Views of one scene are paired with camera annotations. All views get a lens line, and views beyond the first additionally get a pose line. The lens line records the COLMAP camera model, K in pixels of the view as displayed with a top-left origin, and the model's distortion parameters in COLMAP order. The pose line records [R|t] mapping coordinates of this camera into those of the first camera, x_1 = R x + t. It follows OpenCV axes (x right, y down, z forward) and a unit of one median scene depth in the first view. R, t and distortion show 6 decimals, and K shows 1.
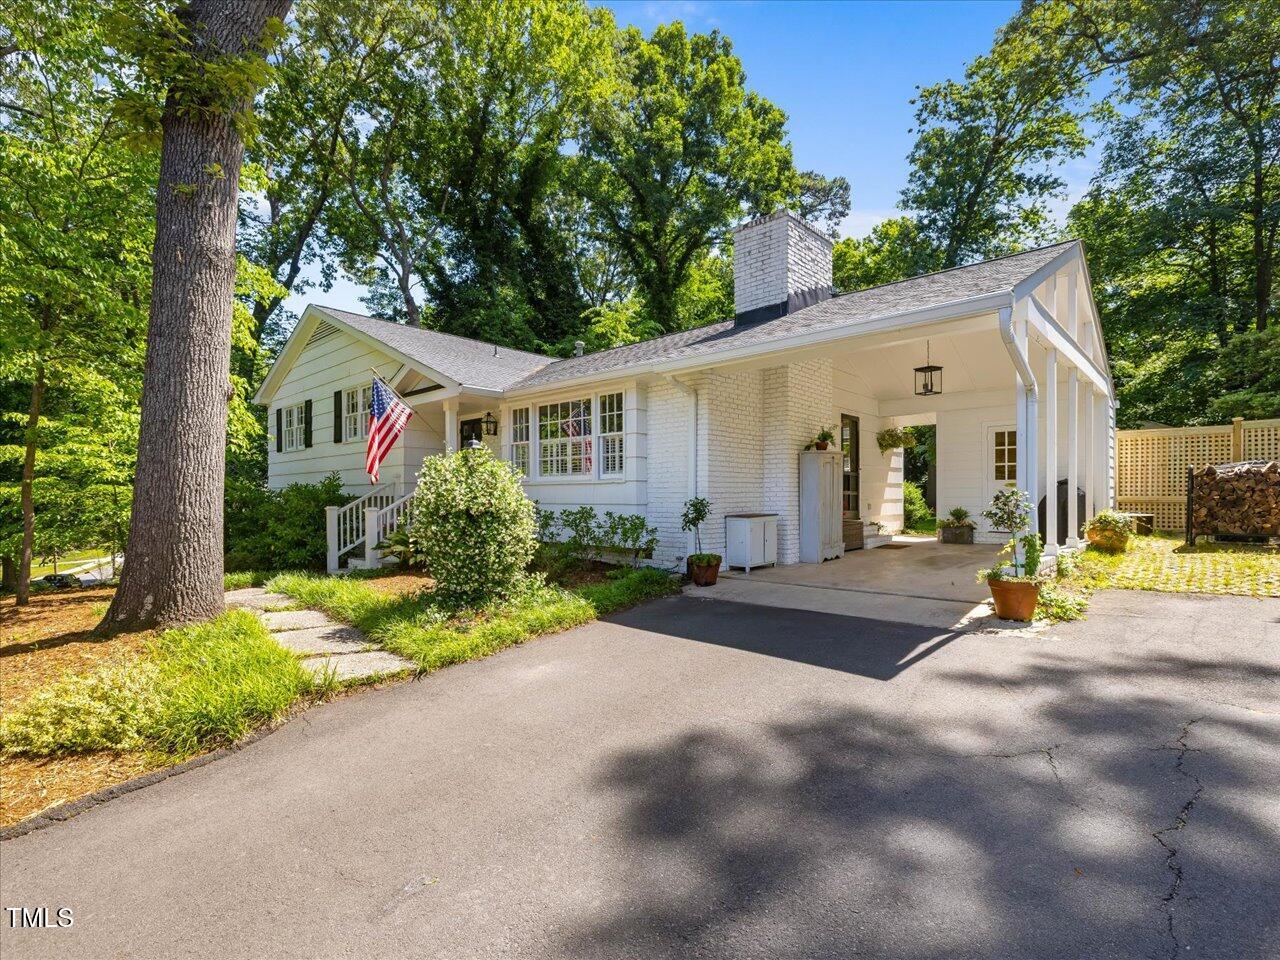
lens RADIAL K [[599.4, 0, 637.8], [0, 599.4, 487.2], [0, 0, 1]] dist [0.000033, -0.000055]
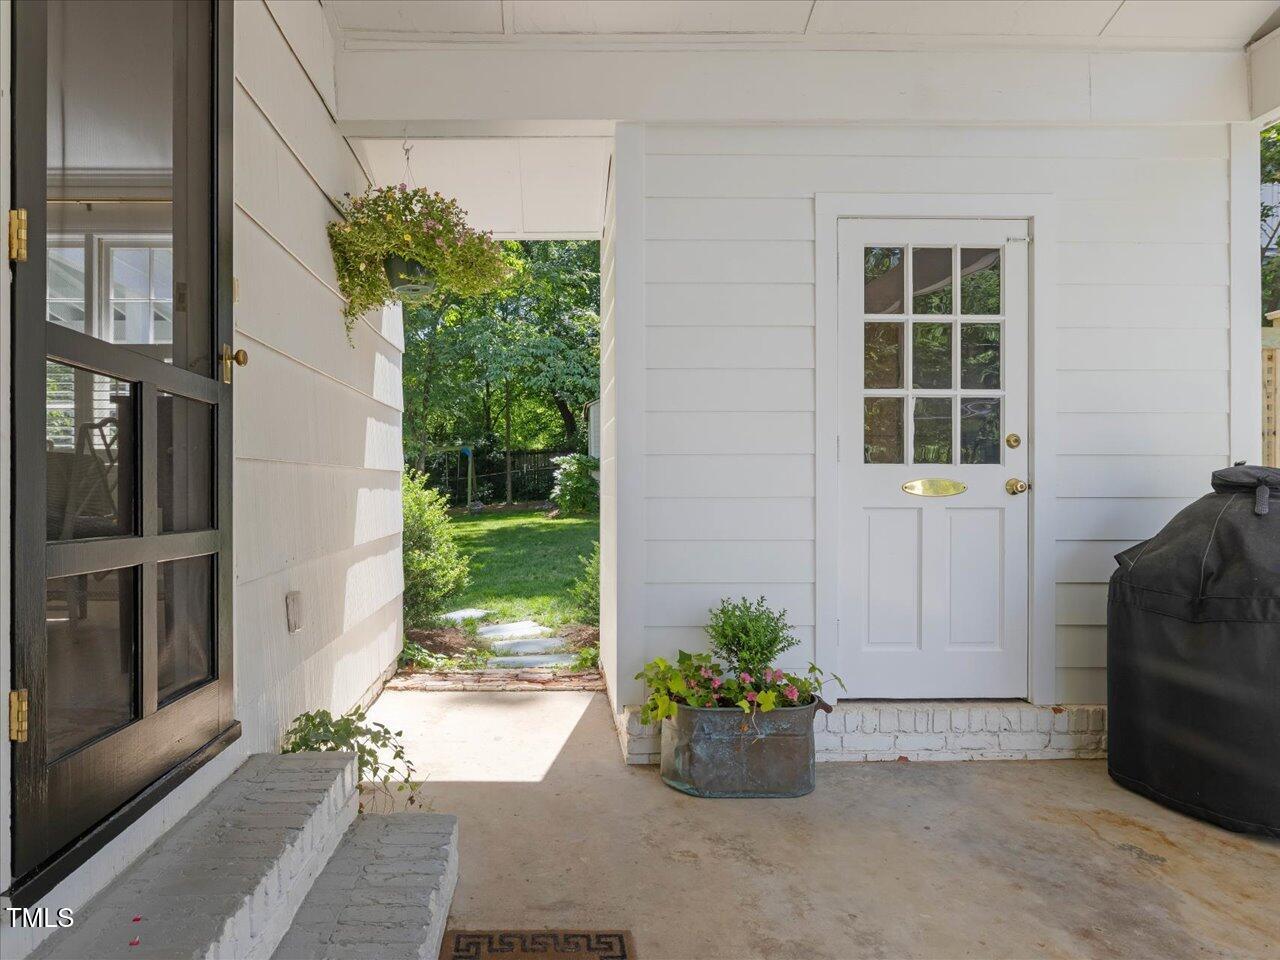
lens RADIAL K [[832.8, 0, 606.8], [0, 832.8, 478.7], [0, 0, 1]] dist [0.004158, 0.003623]
pose [[0.701392, 0.010779, 0.712694, 0.300712], [-0.014877, 0.999889, -0.000482, -0.004699], [-0.712621, -0.010264, 0.701474, 0.821907]]
